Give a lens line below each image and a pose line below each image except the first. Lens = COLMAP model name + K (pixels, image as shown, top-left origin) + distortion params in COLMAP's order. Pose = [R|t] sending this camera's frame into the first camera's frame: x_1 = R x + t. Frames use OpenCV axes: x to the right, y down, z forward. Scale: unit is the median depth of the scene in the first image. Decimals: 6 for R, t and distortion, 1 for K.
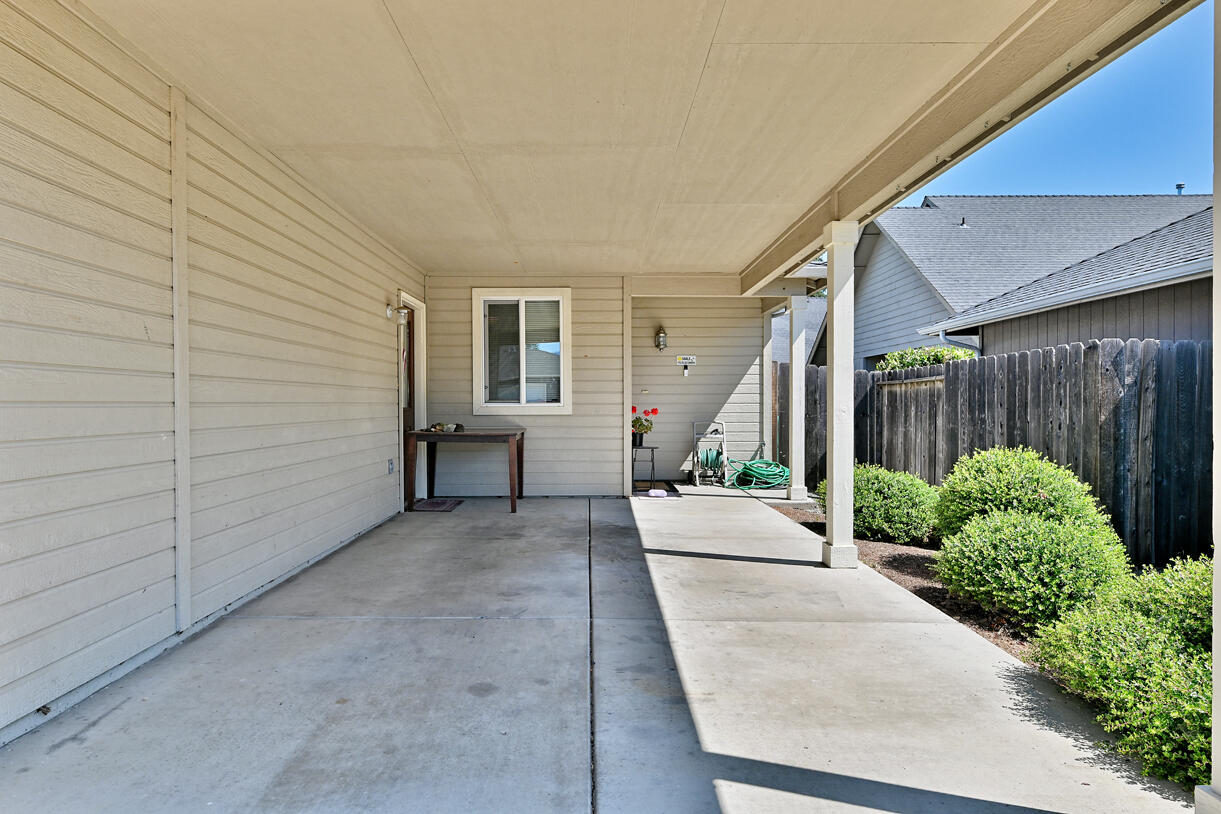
lens RADIAL K [[771.9, 0, 615.6], [0, 771.9, 406.9], [0, 0, 1]] dist [0.014876, -0.006134]
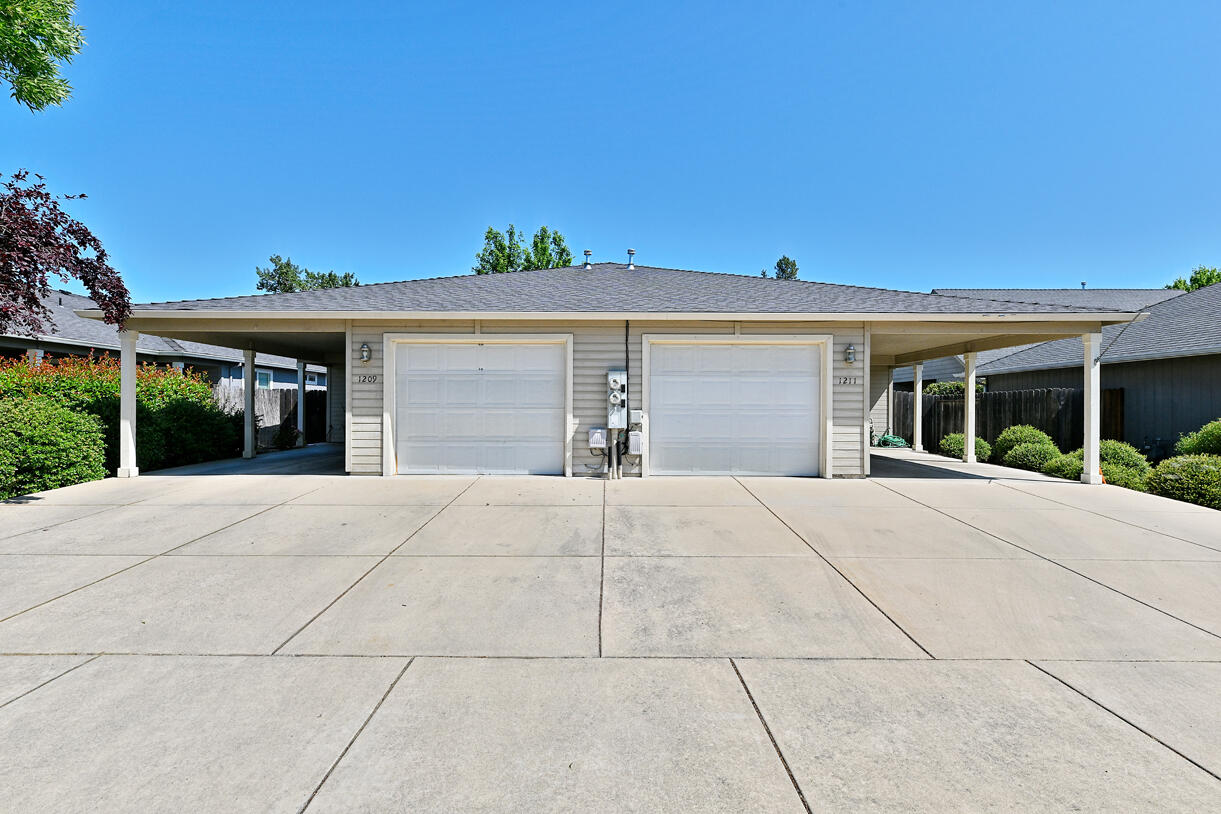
lens RADIAL K [[625.0, 0, 601.8], [0, 625.0, 405.5], [0, 0, 1]] dist [-0.000881, 0.000496]
pose [[0.999483, 0.007276, -0.031321, -0.668314], [-0.007555, 0.999933, -0.008808, 0.005855], [0.031254, 0.009040, 0.999471, -0.939432]]
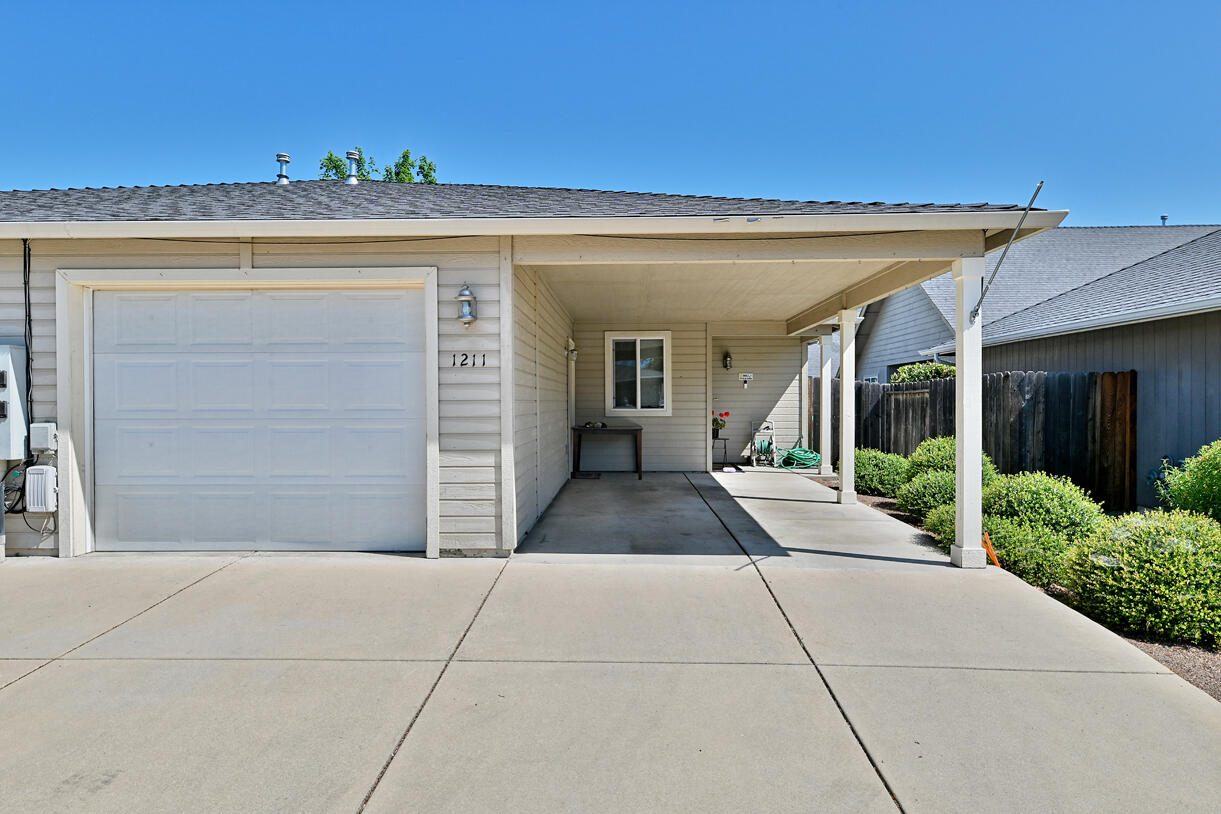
lens RADIAL K [[771.9, 0, 611.0], [0, 771.9, 409.5], [0, 0, 1]] dist [0.014876, -0.006134]
pose [[0.998761, 0.000212, -0.049770, -0.097409], [0.000121, 0.999978, 0.006675, -0.012835], [0.049770, -0.006673, 0.998738, -0.479348]]
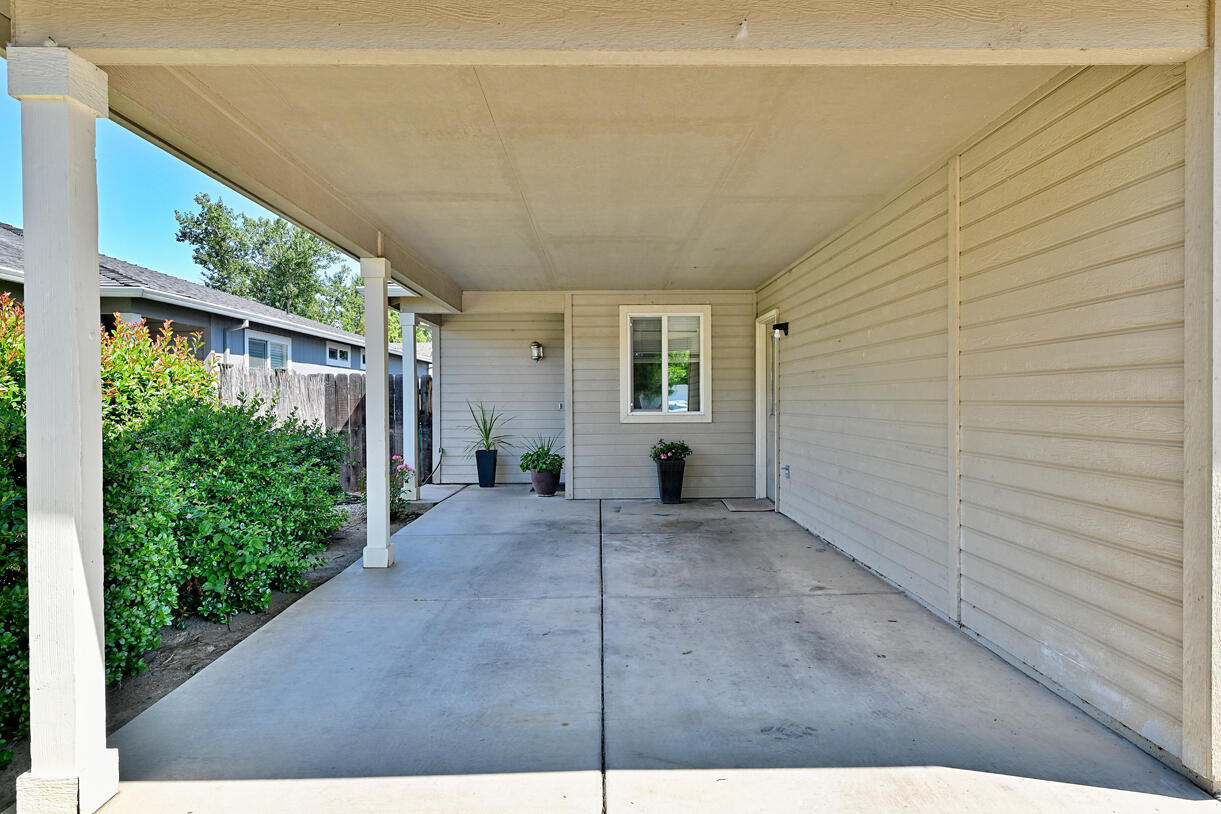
lens RADIAL K [[771.9, 0, 616.5], [0, 771.9, 413.5], [0, 0, 1]] dist [0.014876, -0.006134]
pose [[0.999983, -0.001351, -0.005740, -1.362211], [0.001422, 0.999922, 0.012447, -0.012316], [0.005723, -0.012455, 0.999906, -0.110020]]
